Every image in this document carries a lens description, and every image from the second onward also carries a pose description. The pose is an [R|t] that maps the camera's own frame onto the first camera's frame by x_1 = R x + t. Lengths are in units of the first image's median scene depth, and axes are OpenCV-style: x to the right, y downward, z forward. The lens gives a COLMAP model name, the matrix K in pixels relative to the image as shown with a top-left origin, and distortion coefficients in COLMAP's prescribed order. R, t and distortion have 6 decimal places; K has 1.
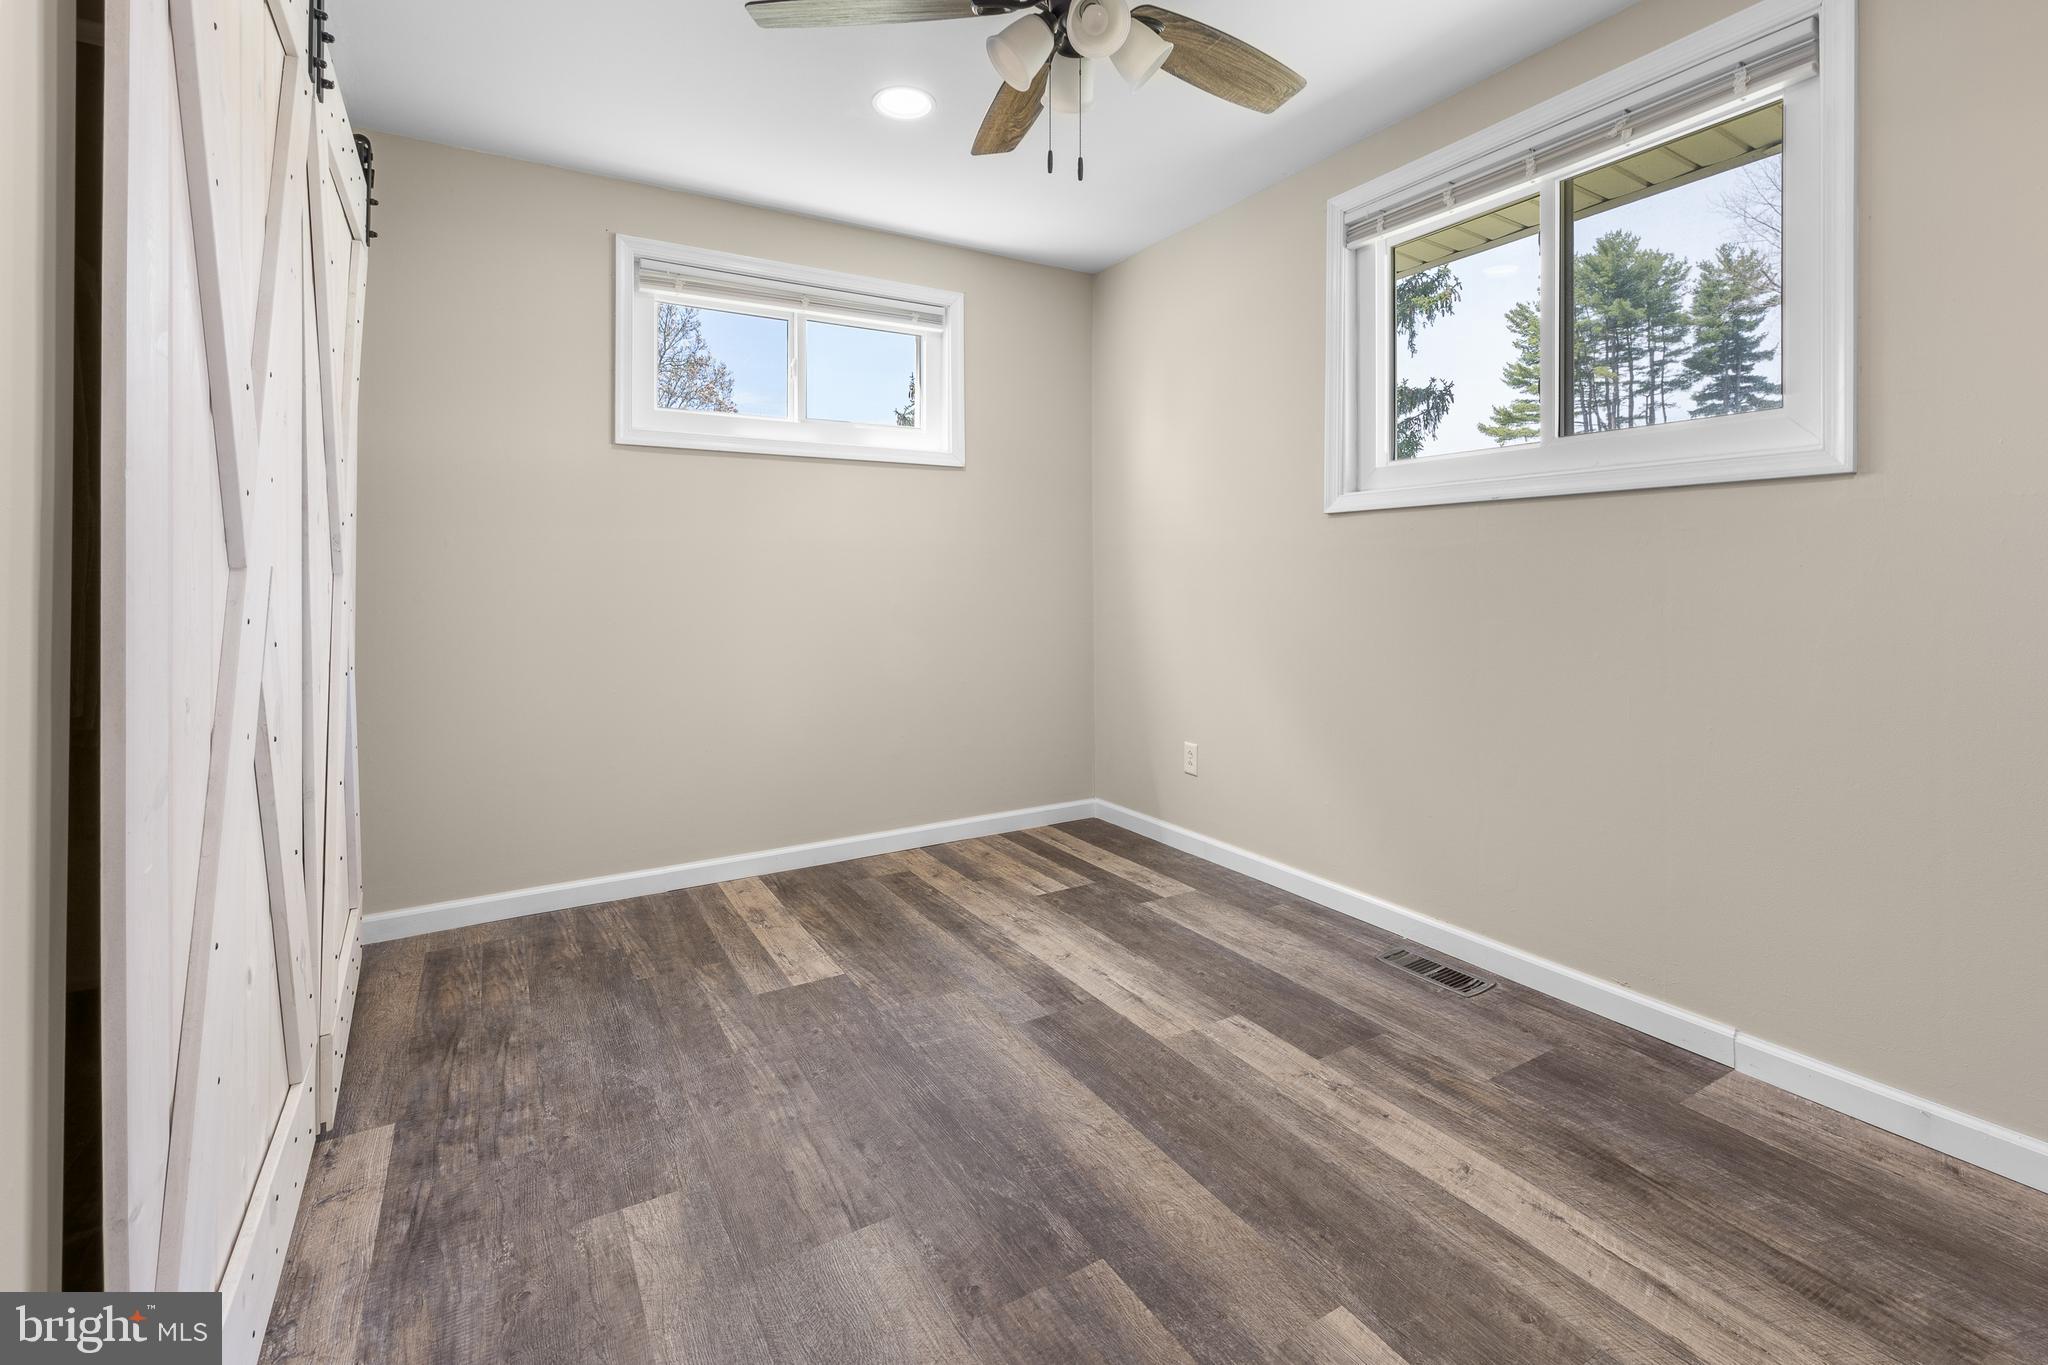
lens RADIAL K [[886.7, 0, 1019.5], [0, 886.7, 664.3], [0, 0, 1]] dist [-0.000165, 0.000075]
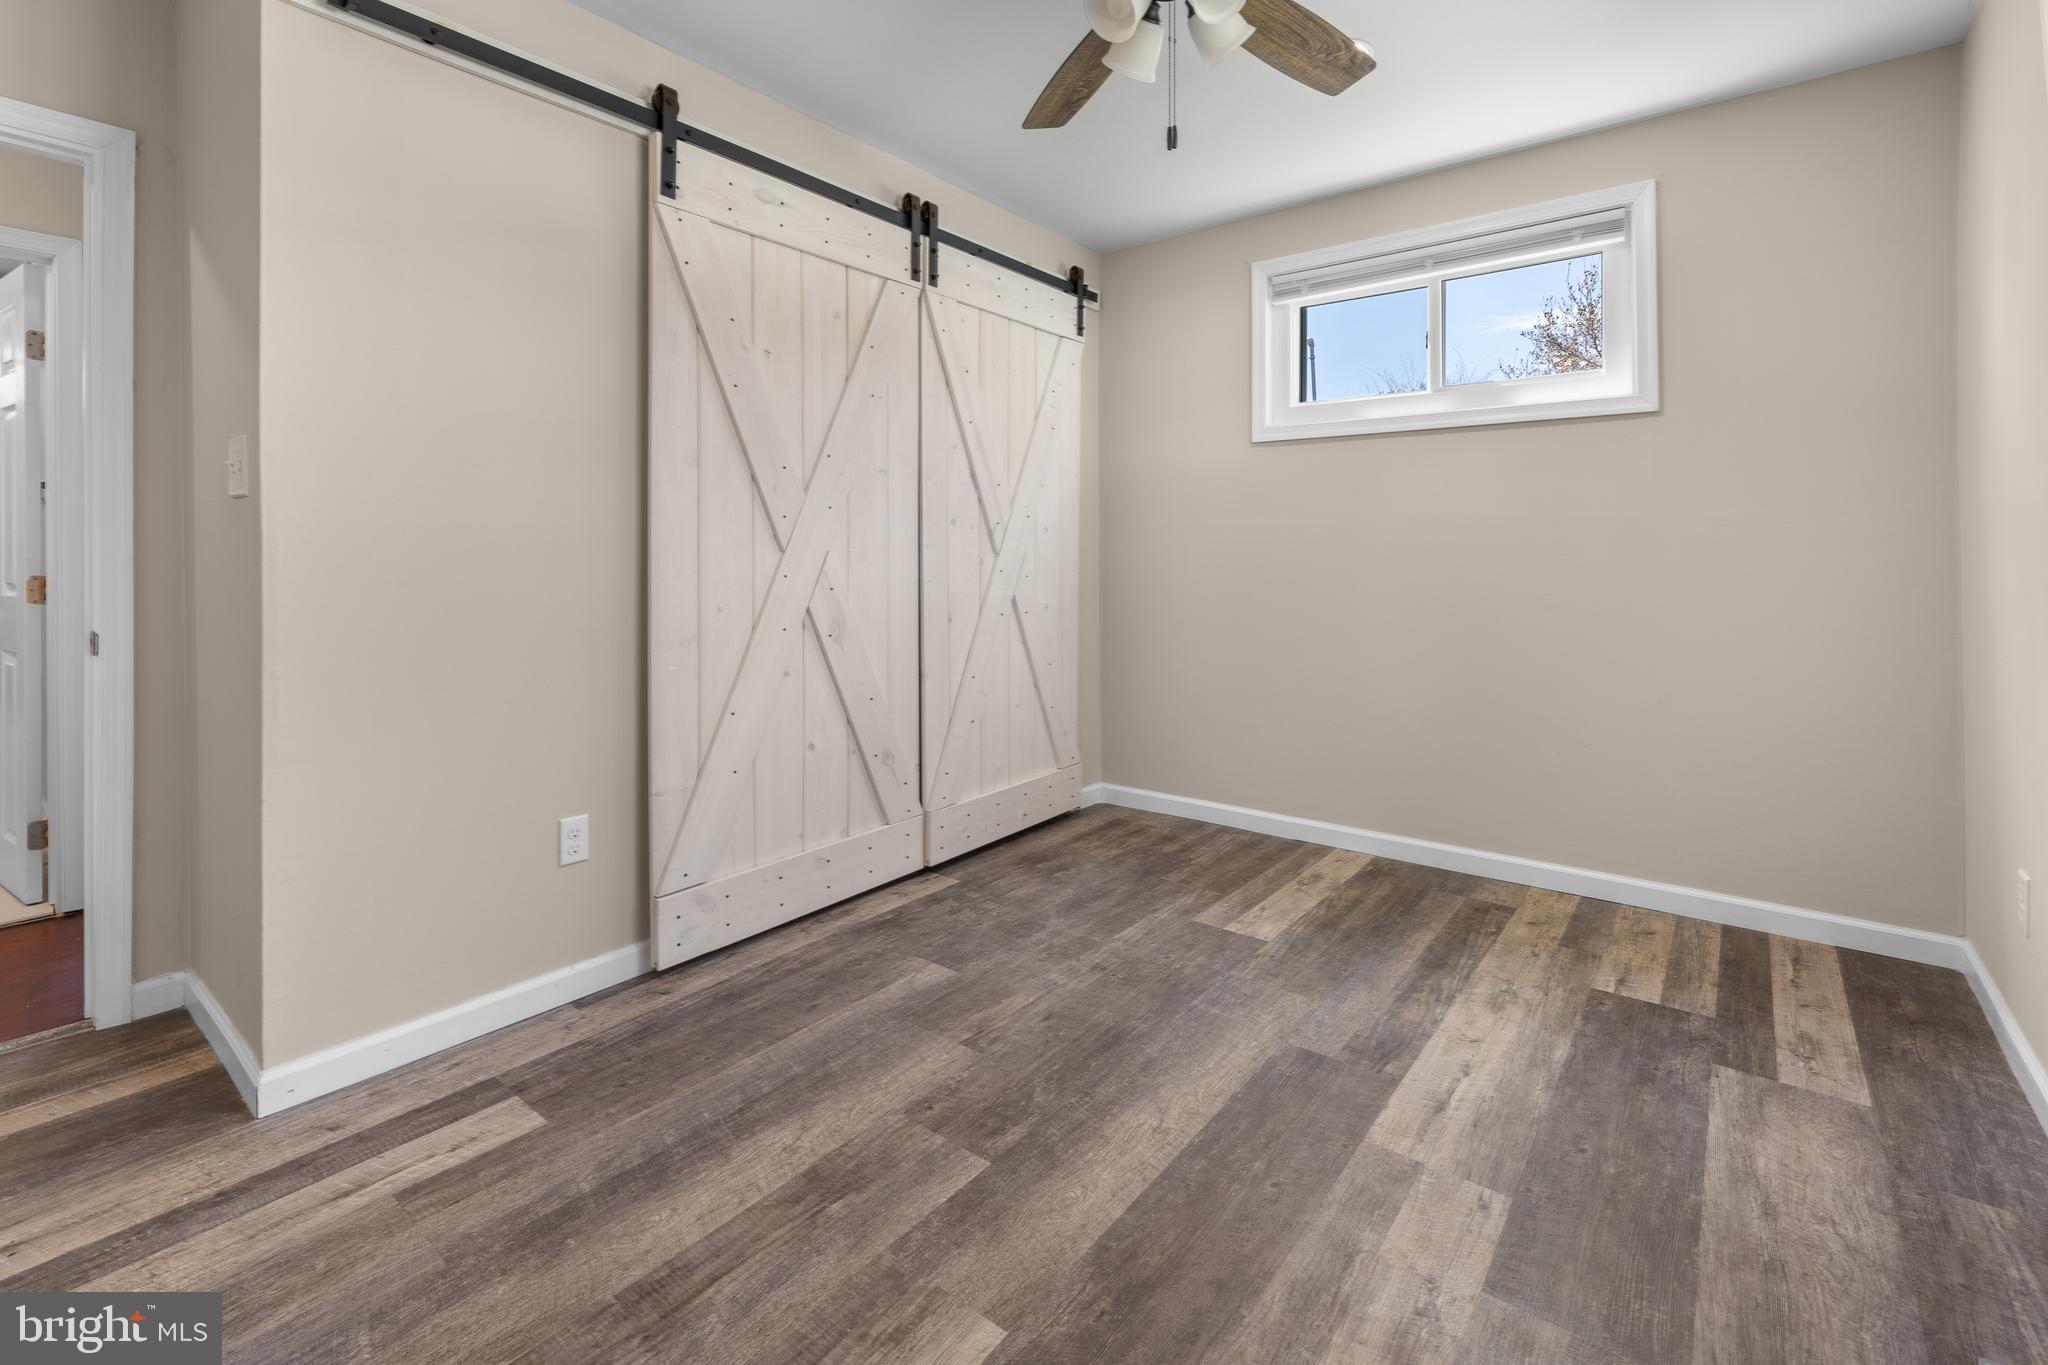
lens RADIAL K [[911.7, 0, 1046.6], [0, 911.7, 647.1], [0, 0, 1]] dist [-0.002660, 0.000208]
pose [[0.371855, 0.096732, -0.923237, 0.701425], [-0.093966, 0.993370, 0.066233, -0.038975], [0.923523, 0.062123, 0.378479, 0.367153]]
